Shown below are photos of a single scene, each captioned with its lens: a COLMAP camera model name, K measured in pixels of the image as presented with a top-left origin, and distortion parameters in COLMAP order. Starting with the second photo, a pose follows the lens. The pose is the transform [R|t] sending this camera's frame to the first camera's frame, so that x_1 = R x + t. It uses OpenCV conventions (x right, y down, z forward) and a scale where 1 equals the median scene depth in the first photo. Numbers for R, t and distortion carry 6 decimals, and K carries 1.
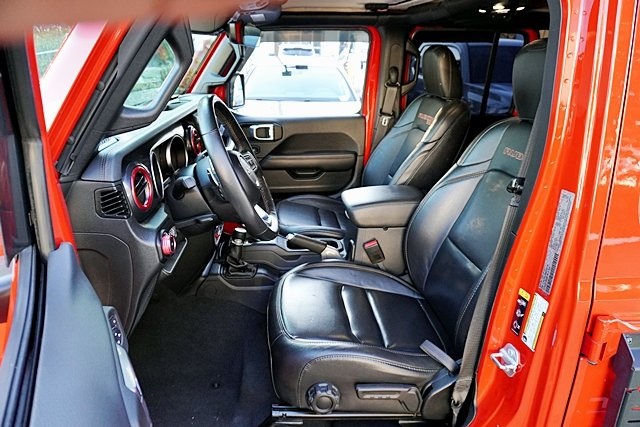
lens RADIAL K [[430.7, 0, 318.8], [0, 430.7, 213.7], [0, 0, 1]] dist [-0.026909, 0.002326]
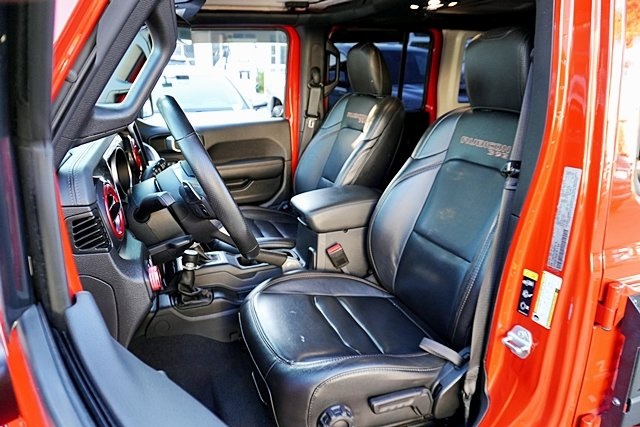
lens RADIAL K [[430.7, 0, 320.2], [0, 430.7, 213.9], [0, 0, 1]] dist [-0.026909, 0.002326]
pose [[0.959034, -0.110315, 0.260929, -0.178986], [0.115863, 0.993248, -0.005925, -0.004607], [-0.258514, 0.035915, 0.965340, 0.104079]]
